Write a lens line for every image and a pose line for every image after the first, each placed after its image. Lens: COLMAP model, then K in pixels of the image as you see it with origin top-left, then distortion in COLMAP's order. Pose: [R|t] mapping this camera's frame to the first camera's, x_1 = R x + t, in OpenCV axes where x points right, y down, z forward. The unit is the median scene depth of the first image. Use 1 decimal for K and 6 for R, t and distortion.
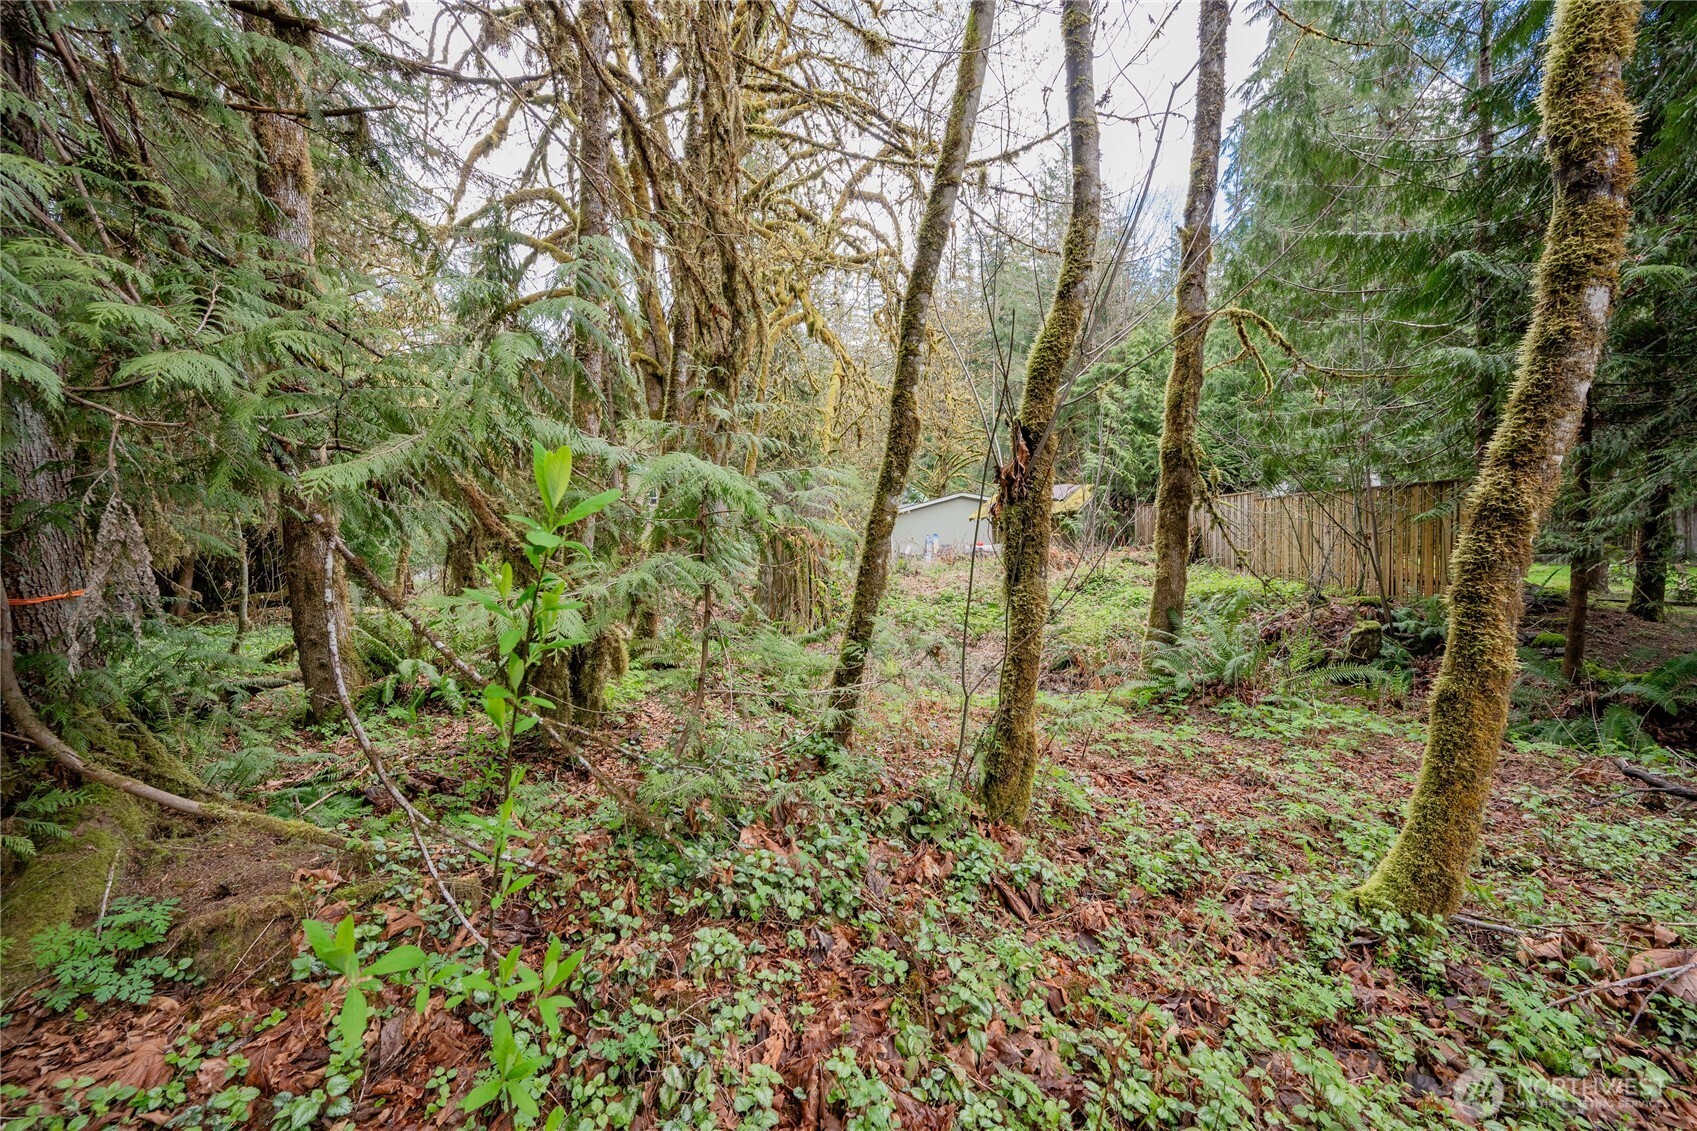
lens RADIAL K [[686.1, 0, 848.5], [0, 686.1, 565.5], [0, 0, 1]] dist [-0.003215, -0.000329]
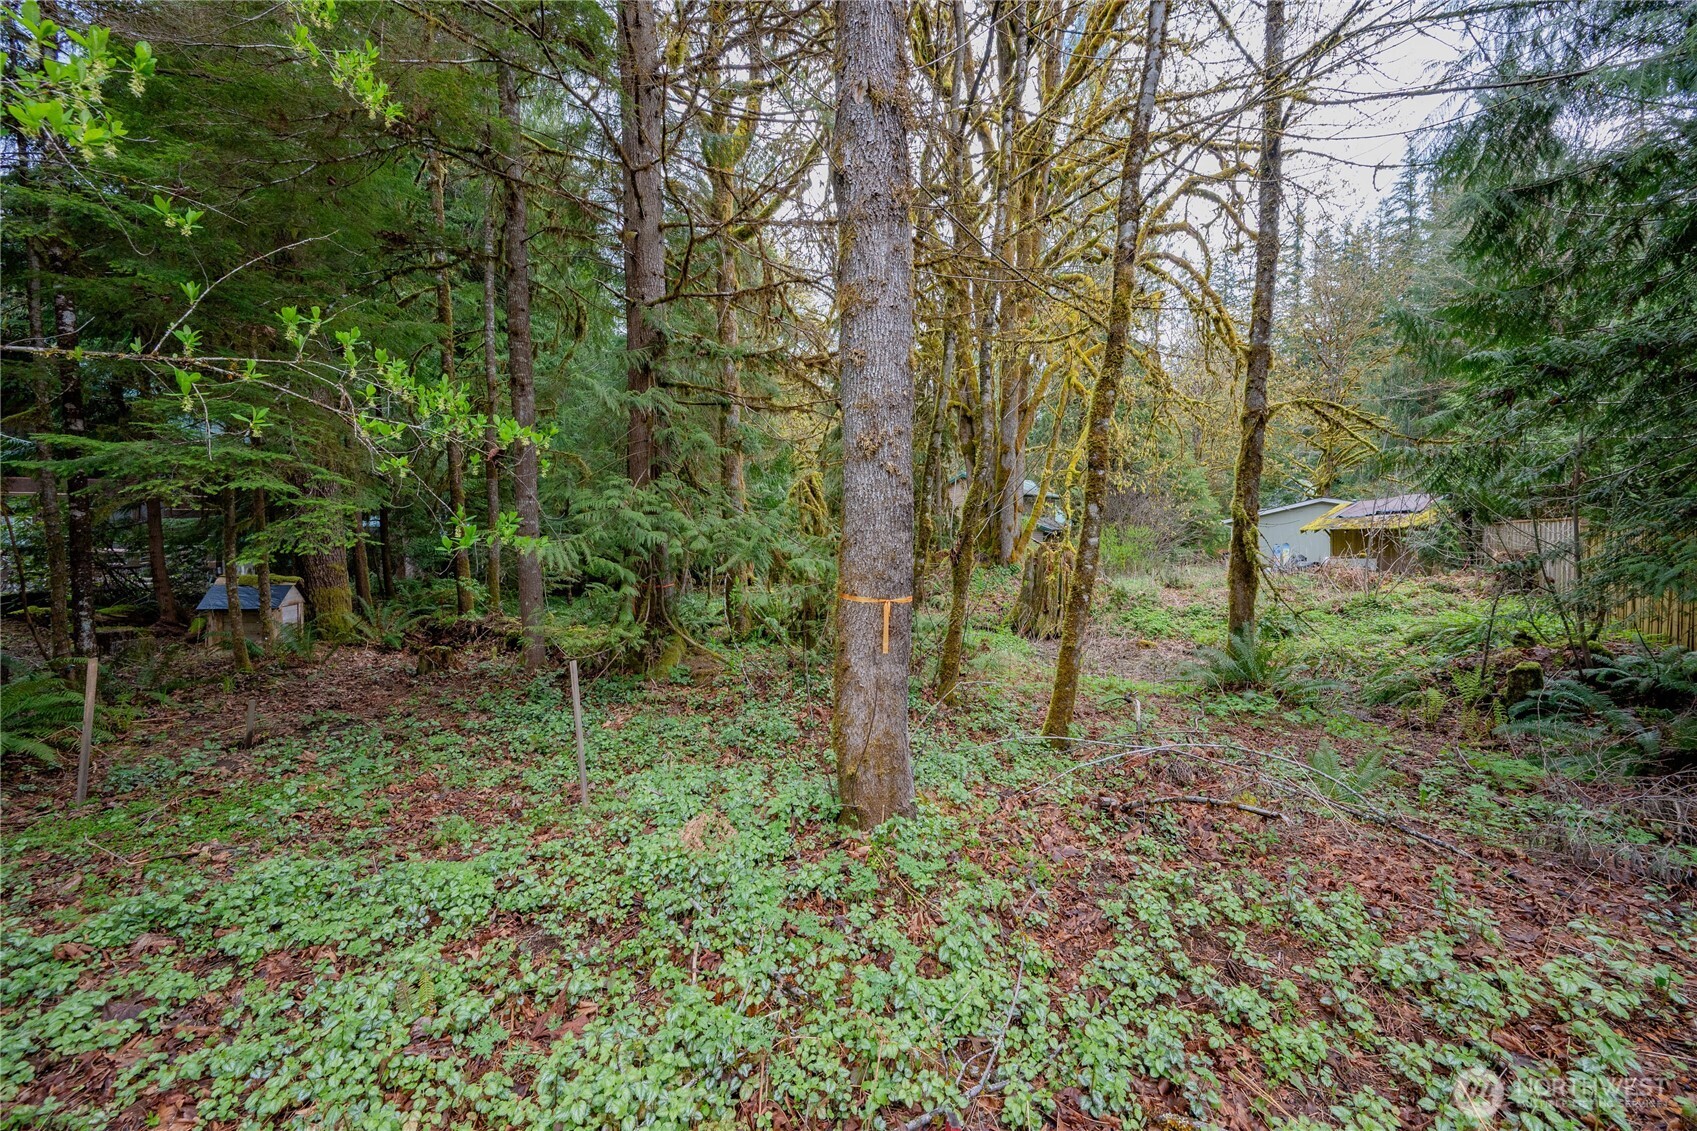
lens RADIAL K [[686.1, 0, 848.5], [0, 686.1, 565.5], [0, 0, 1]] dist [-0.003215, -0.000329]
pose [[0.862930, 0.041359, -0.503627, 0.354478], [-0.035785, 0.999144, 0.020737, -0.043451], [0.504054, 0.000128, 0.863672, -0.395303]]
